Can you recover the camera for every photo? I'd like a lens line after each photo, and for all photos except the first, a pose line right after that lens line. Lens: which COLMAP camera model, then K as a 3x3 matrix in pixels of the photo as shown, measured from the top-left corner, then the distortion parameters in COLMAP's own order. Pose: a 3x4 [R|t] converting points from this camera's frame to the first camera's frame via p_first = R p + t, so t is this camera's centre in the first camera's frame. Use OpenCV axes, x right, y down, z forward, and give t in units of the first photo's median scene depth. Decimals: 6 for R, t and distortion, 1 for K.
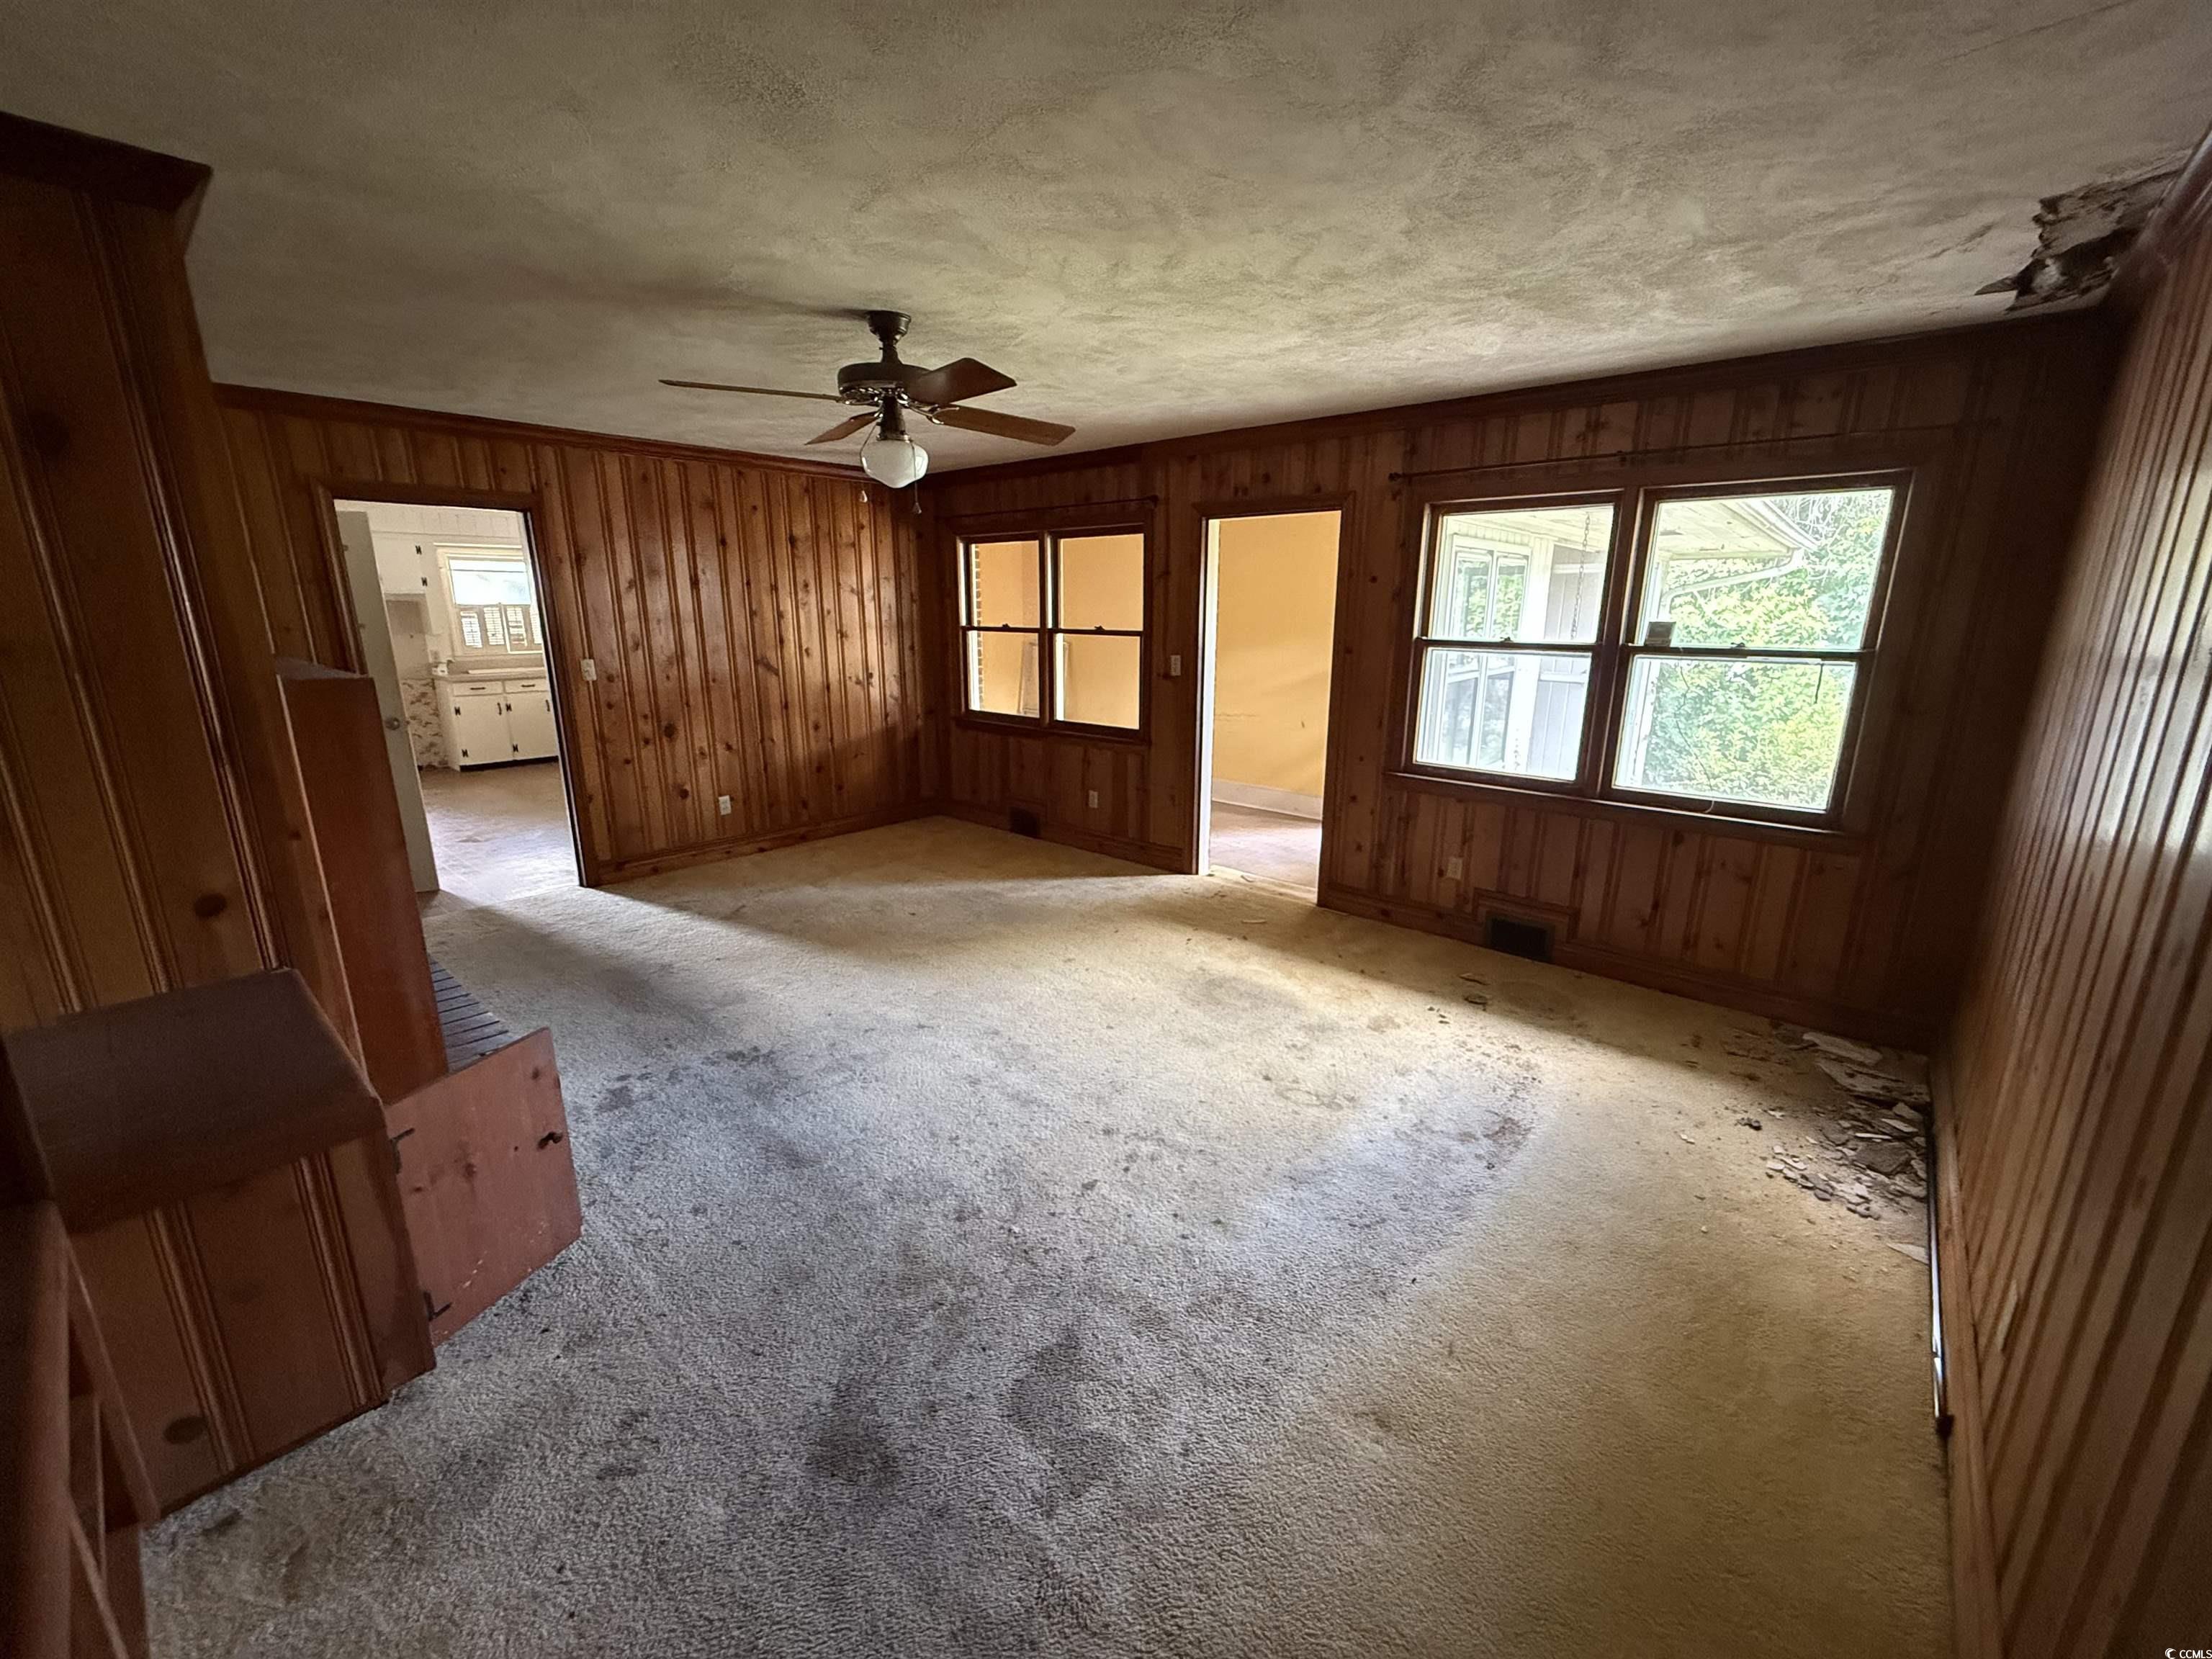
lens RADIAL K [[887.1, 0, 1106.0], [0, 887.1, 829.5], [0, 0, 1]] dist [-0.000783, 0.002880]
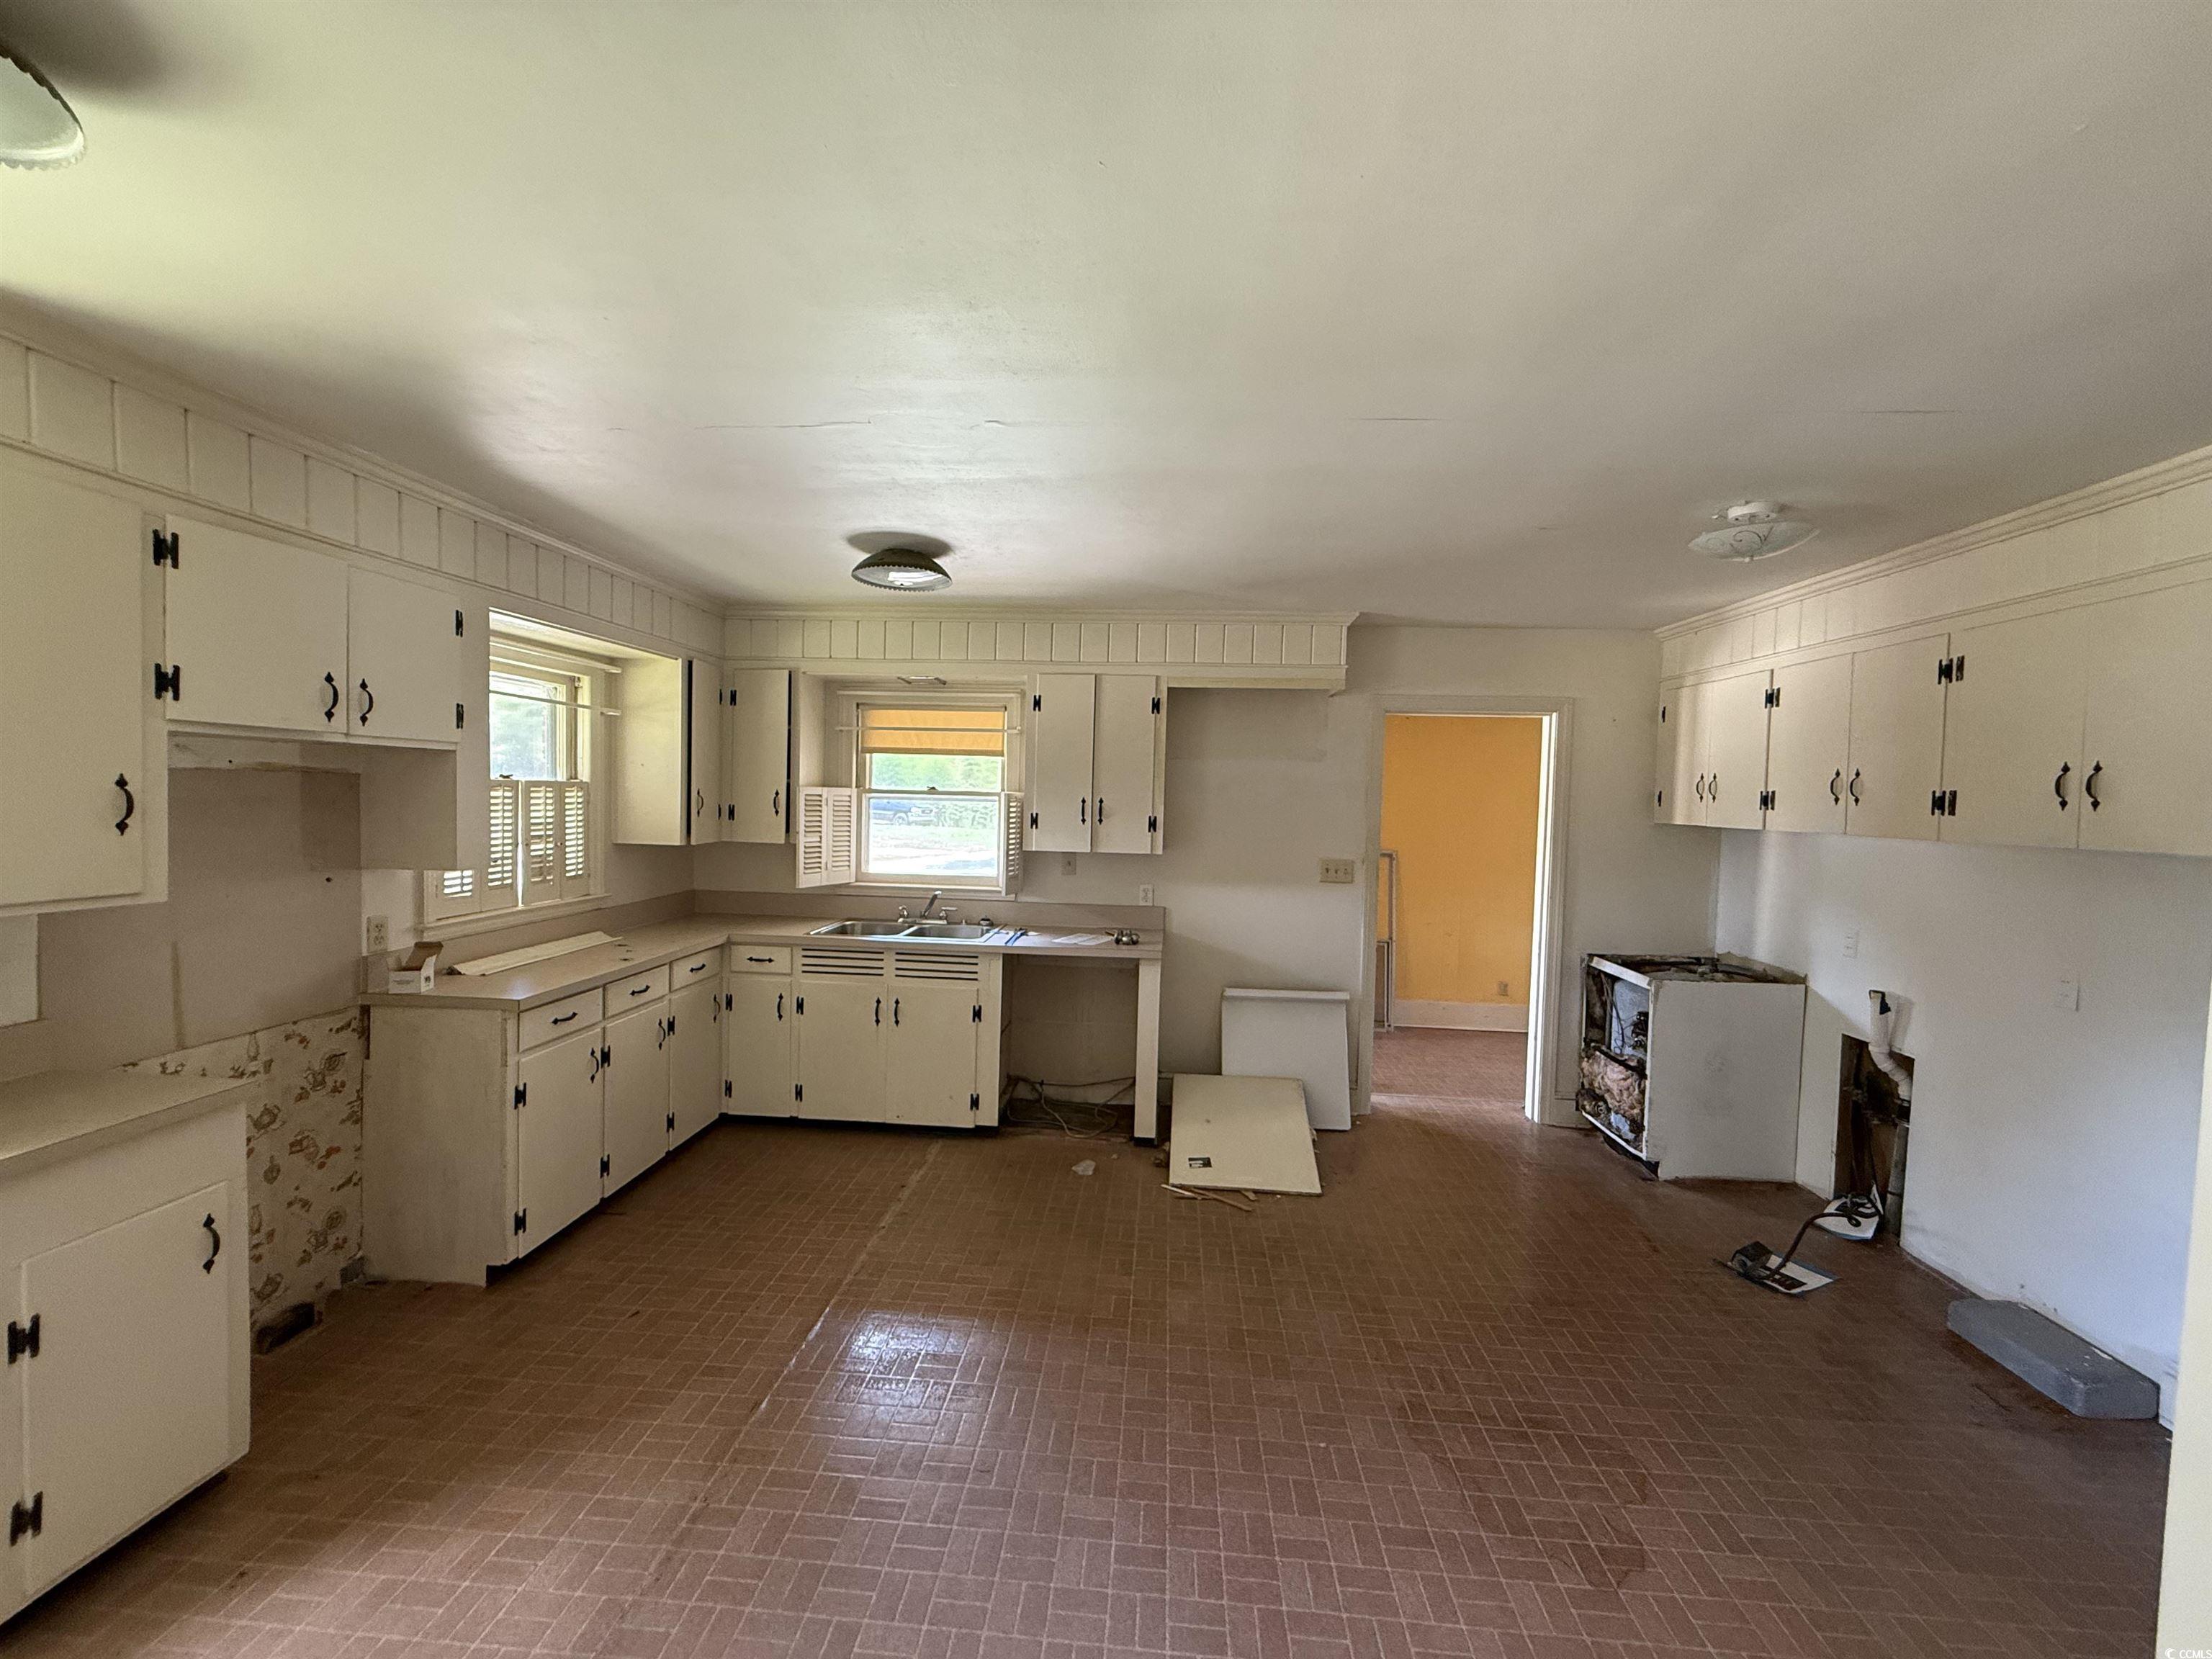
lens RADIAL K [[887.1, 0, 1106.0], [0, 887.1, 829.5], [0, 0, 1]] dist [-0.000783, 0.002880]
pose [[0.795618, -0.004816, 0.605779, -0.740719], [0.123373, 0.980300, -0.154242, -0.149680], [-0.593102, 0.197455, 0.780539, 0.579562]]
